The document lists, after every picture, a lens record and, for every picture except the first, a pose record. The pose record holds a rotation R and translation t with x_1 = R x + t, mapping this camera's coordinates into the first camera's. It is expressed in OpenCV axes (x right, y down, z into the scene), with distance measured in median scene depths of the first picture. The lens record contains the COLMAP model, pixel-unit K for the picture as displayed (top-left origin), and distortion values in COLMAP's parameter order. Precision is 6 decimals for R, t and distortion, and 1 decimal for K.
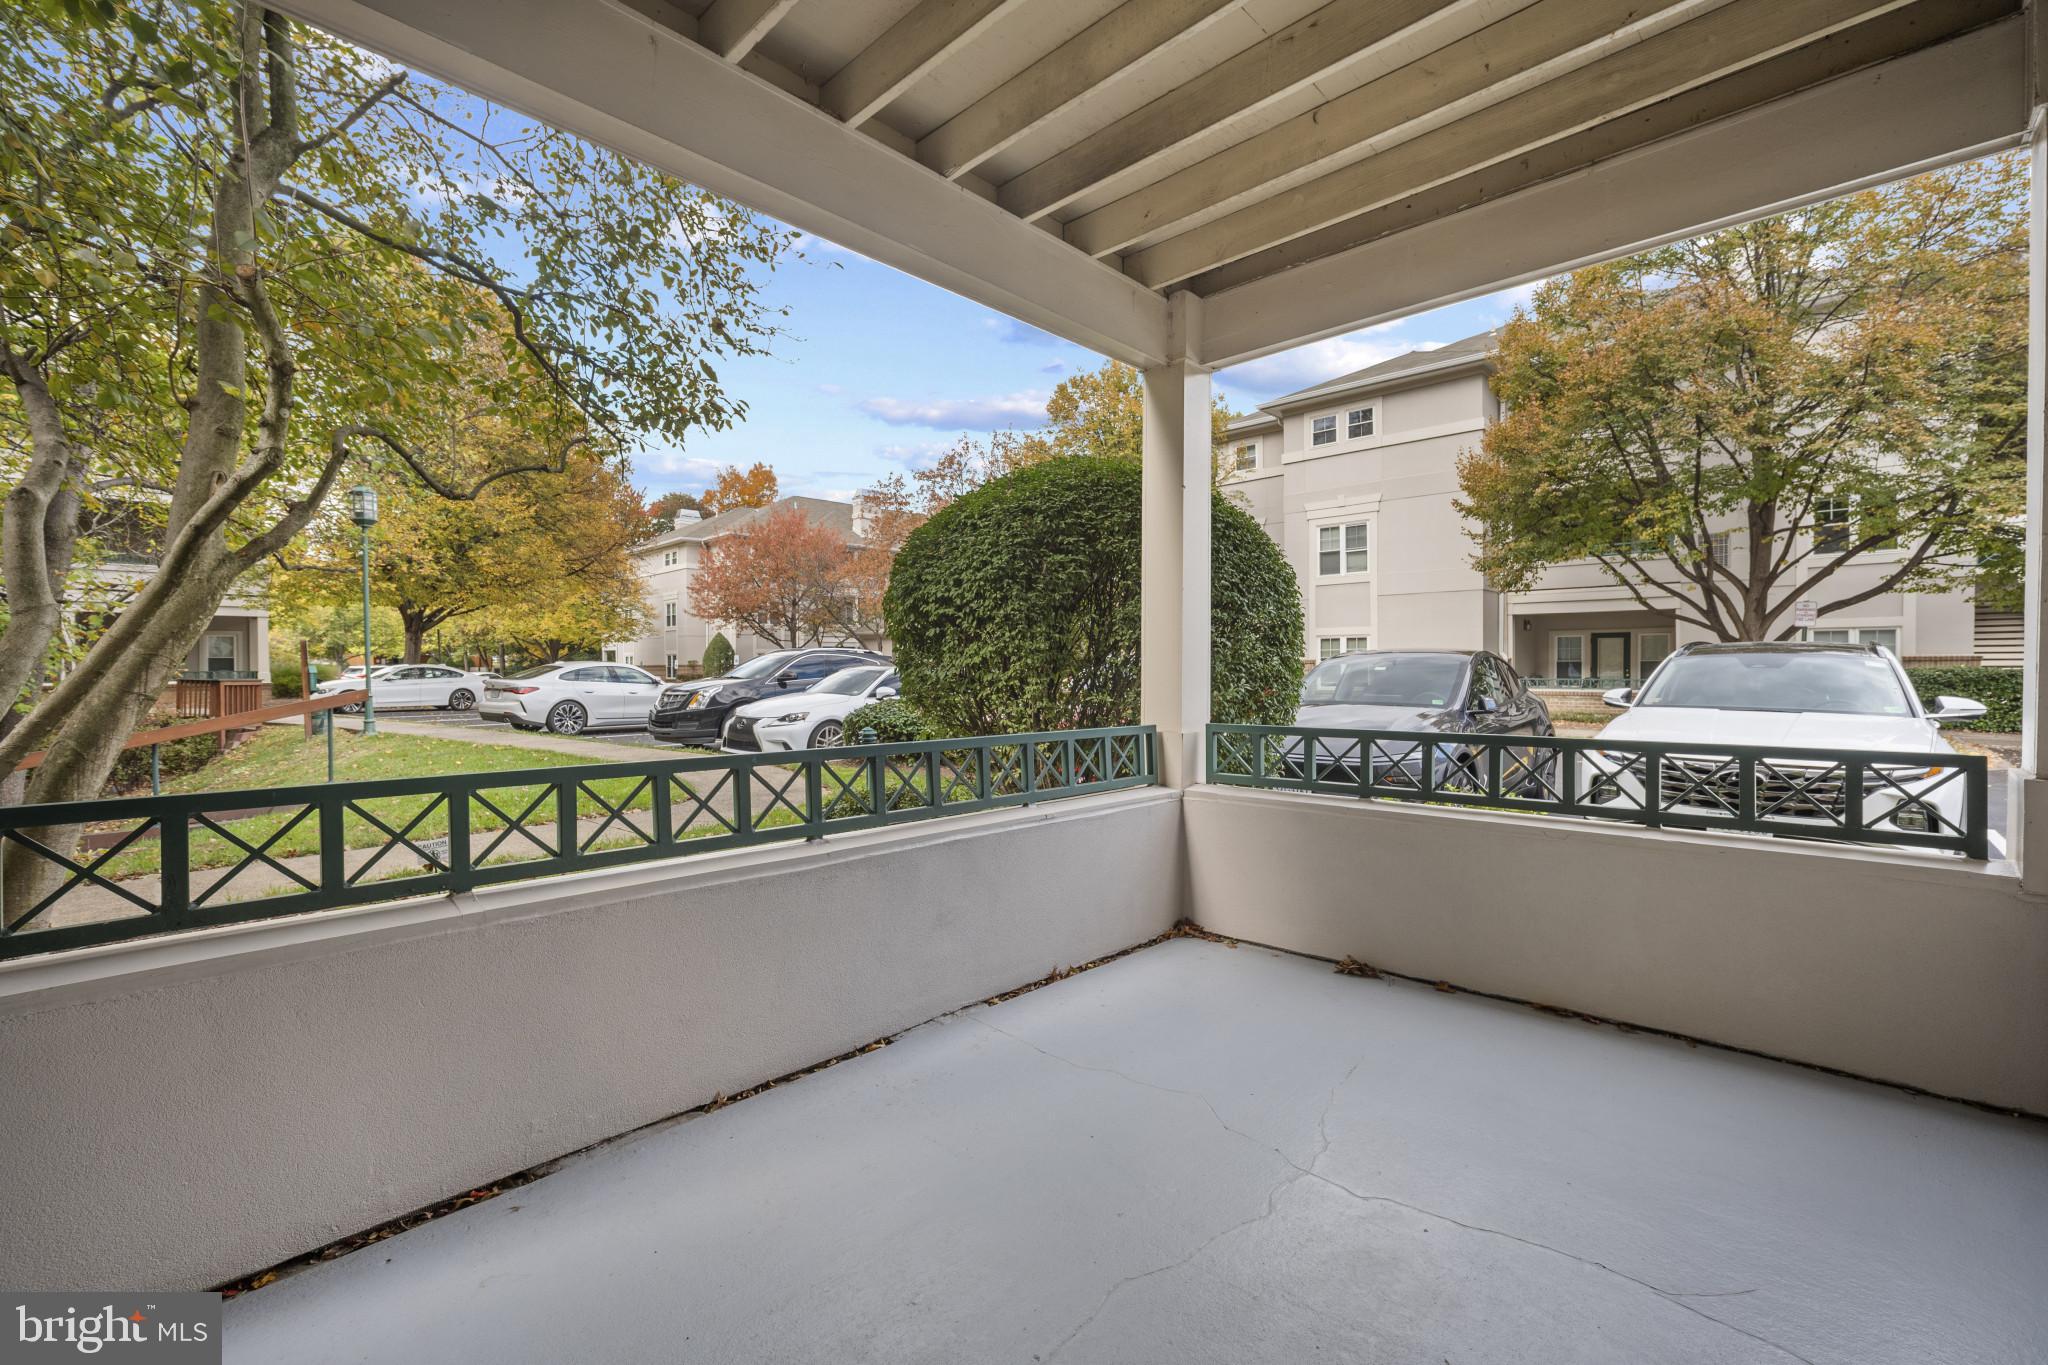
lens RADIAL K [[868.6, 0, 1028.4], [0, 868.6, 664.0], [0, 0, 1]] dist [-0.038483, 0.015491]
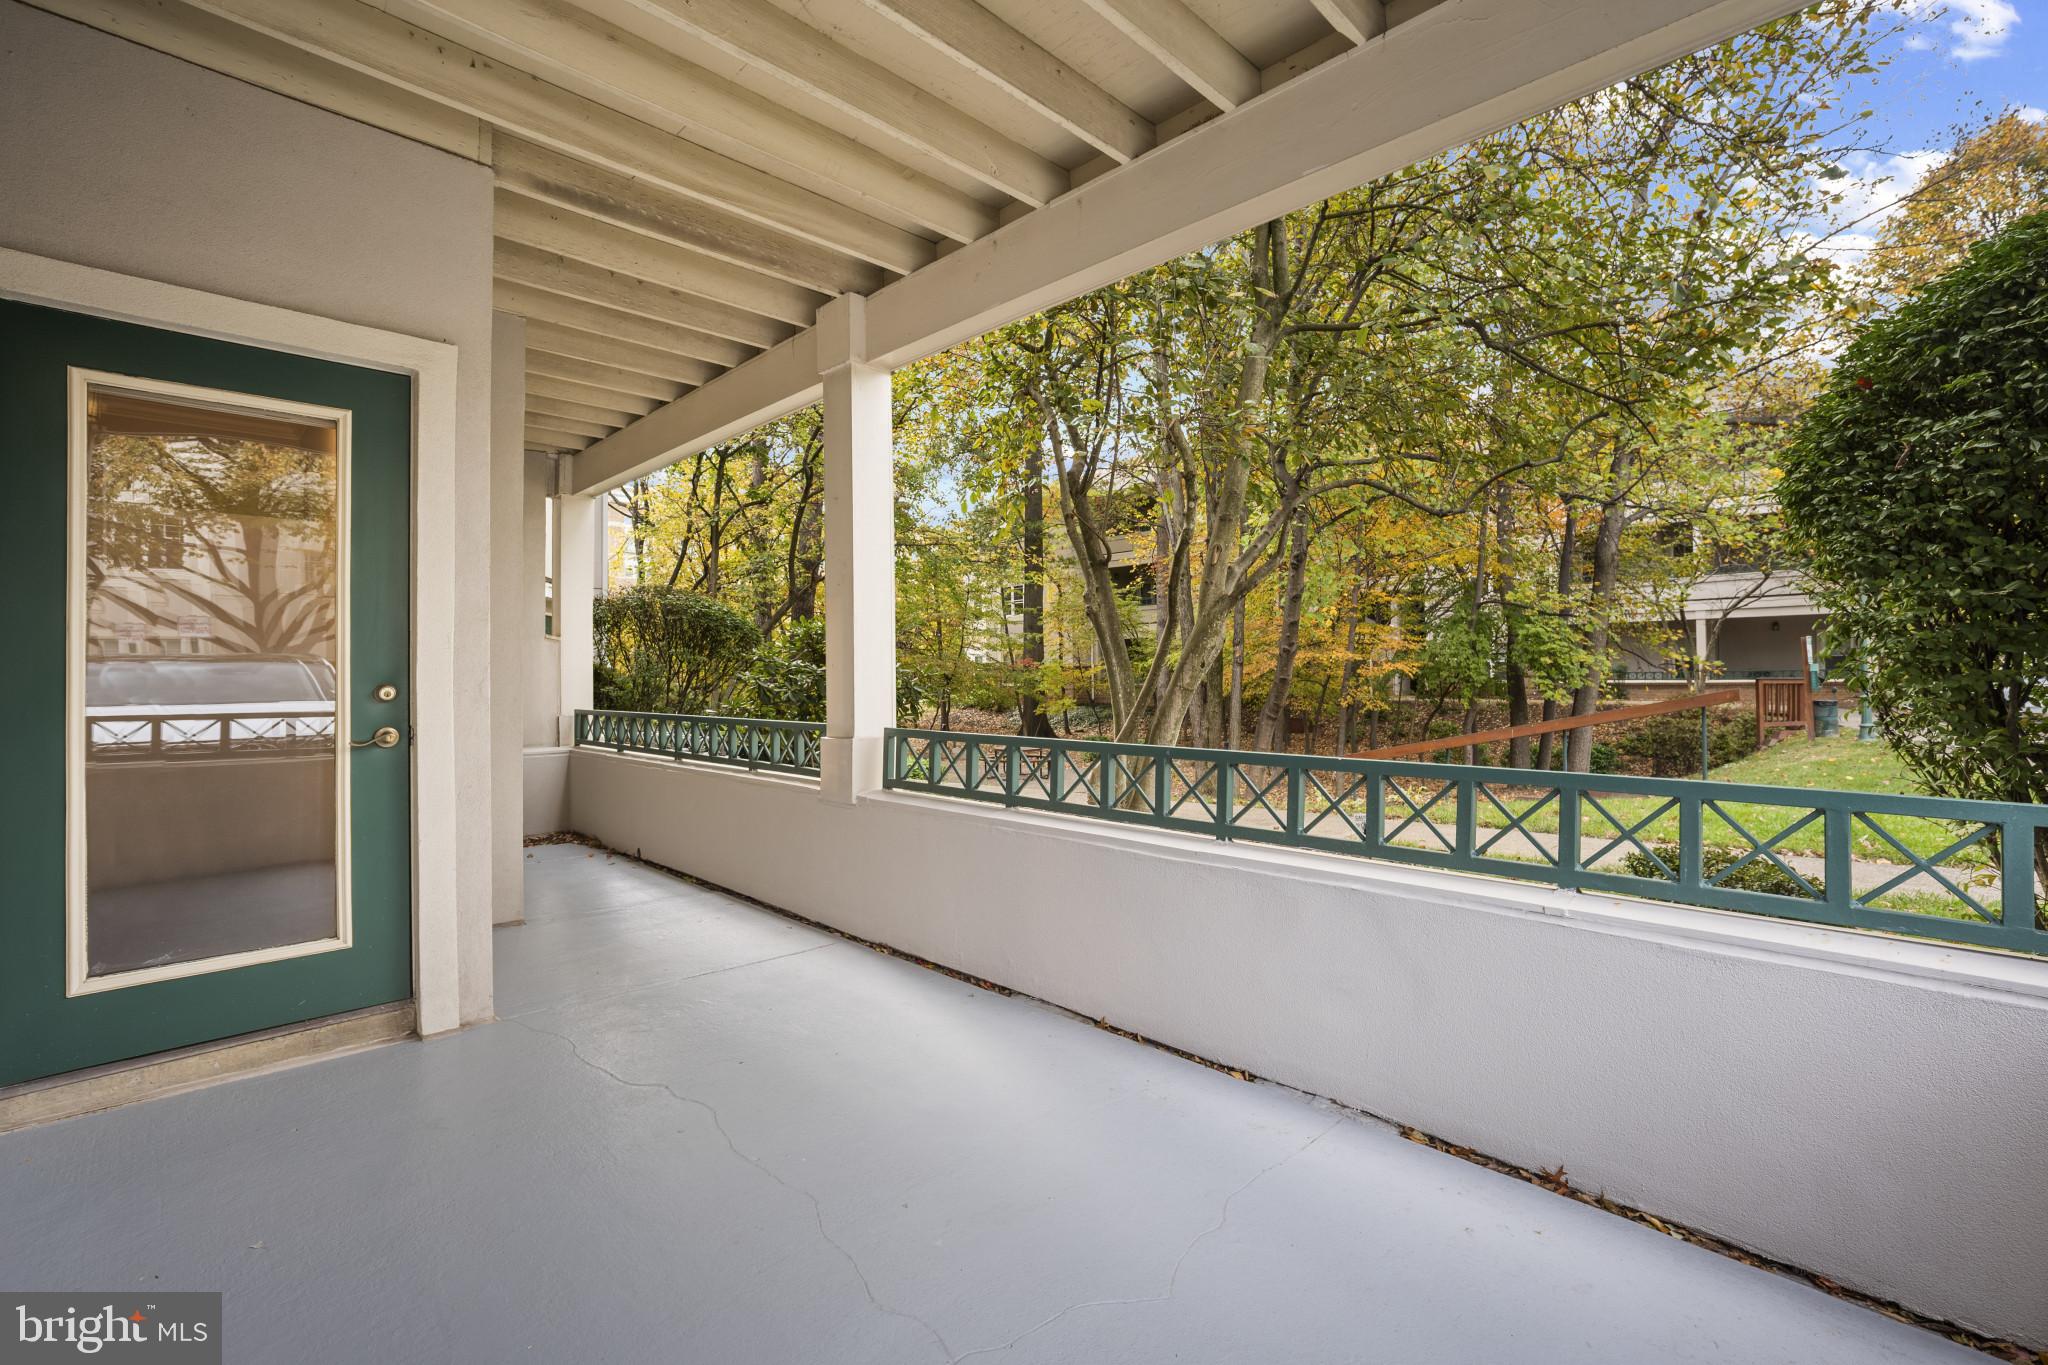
lens RADIAL K [[868.6, 0, 1028.4], [0, 868.6, 664.0], [0, 0, 1]] dist [-0.038483, 0.015491]
pose [[-0.004345, -0.009725, -0.999943, 0.706585], [0.011556, 0.999885, -0.009775, 0.004247], [0.999924, -0.011598, -0.004232, 0.724928]]
